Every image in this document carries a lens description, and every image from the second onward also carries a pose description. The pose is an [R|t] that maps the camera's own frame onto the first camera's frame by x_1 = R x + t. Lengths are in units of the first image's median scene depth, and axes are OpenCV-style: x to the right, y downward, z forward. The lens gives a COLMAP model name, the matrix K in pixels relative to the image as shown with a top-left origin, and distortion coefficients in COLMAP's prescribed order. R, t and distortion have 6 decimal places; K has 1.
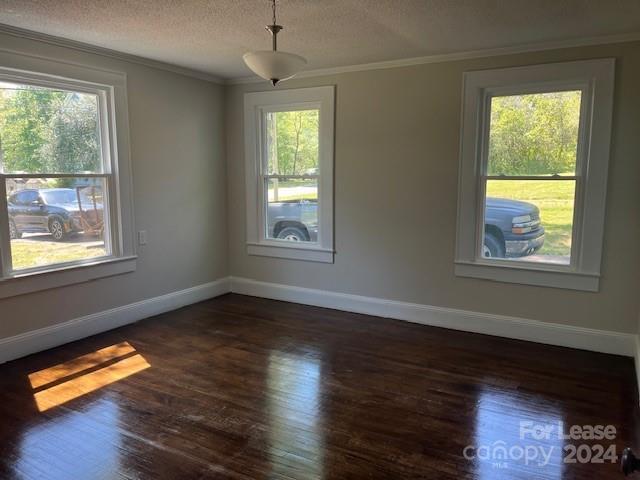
lens RADIAL K [[487.2, 0, 319.0], [0, 487.2, 240.6], [0, 0, 1]] dist [0.046997, -0.041889]
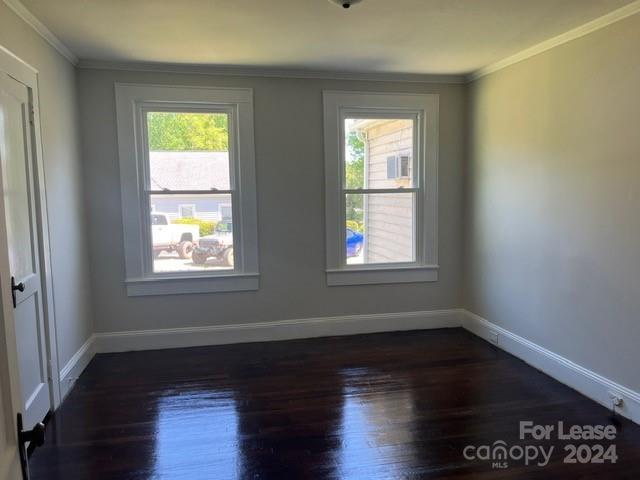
lens RADIAL K [[487.2, 0, 318.8], [0, 487.2, 238.4], [0, 0, 1]] dist [0.046997, -0.041889]
pose [[0.721240, -0.077459, 0.688341, -0.444716], [0.100039, 0.994958, 0.007142, -0.036159], [-0.685423, 0.063710, 0.725352, 0.253084]]
